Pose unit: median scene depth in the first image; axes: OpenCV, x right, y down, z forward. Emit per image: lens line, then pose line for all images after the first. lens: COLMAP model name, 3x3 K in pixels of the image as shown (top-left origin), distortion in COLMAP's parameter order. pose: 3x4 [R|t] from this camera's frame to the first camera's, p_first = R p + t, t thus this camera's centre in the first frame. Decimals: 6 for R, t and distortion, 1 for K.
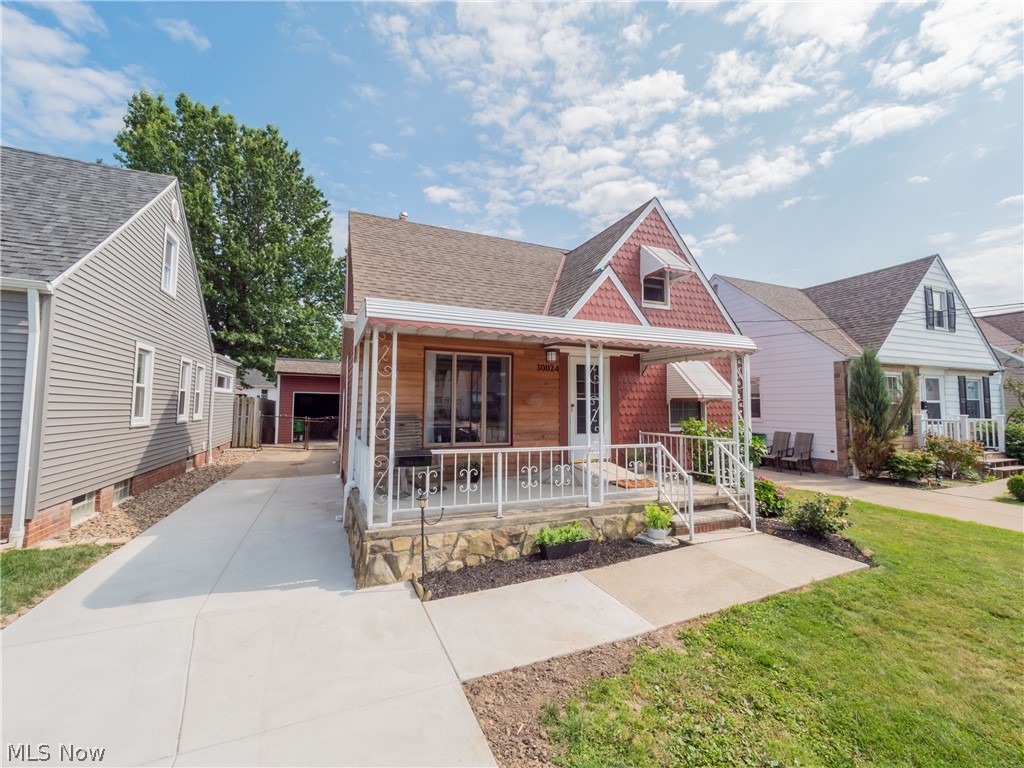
lens RADIAL K [[437.8, 0, 512.2], [0, 437.8, 380.6], [0, 0, 1]] dist [-0.002918, -0.000157]
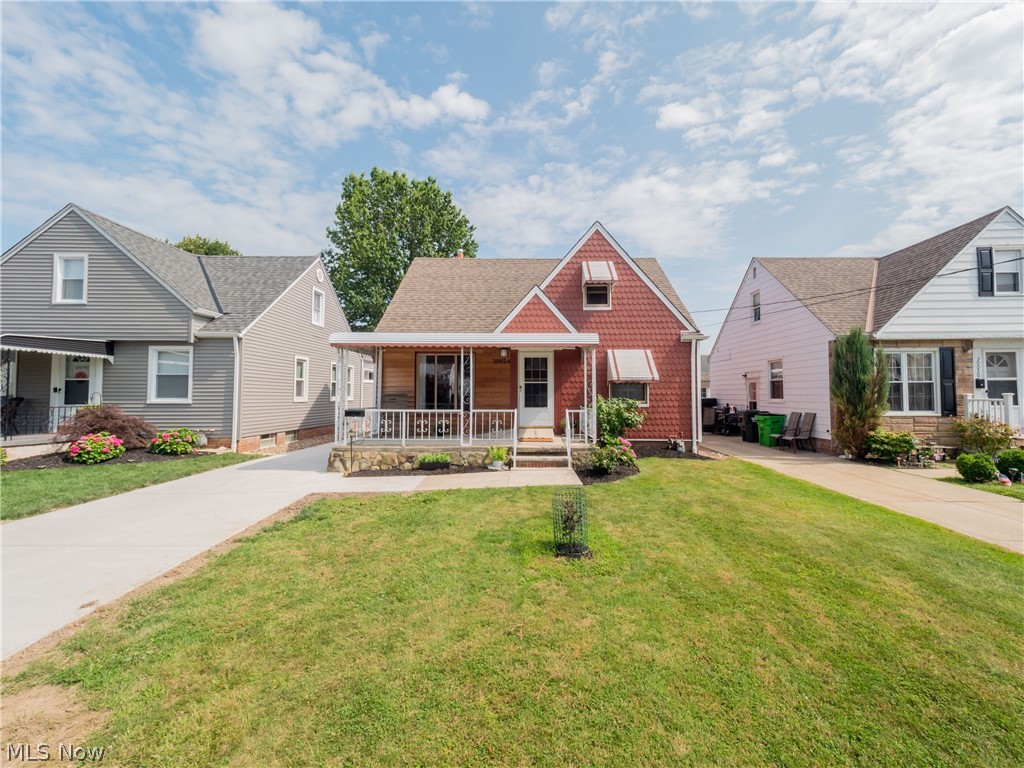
lens RADIAL K [[425.0, 0, 514.8], [0, 425.0, 382.4], [0, 0, 1]] dist [0.007908, 0.000381]
pose [[0.914572, -0.018993, -0.403977, 0.618366], [0.030089, 0.999324, 0.021136, 0.010957], [0.403302, -0.031486, 0.914525, -0.236258]]
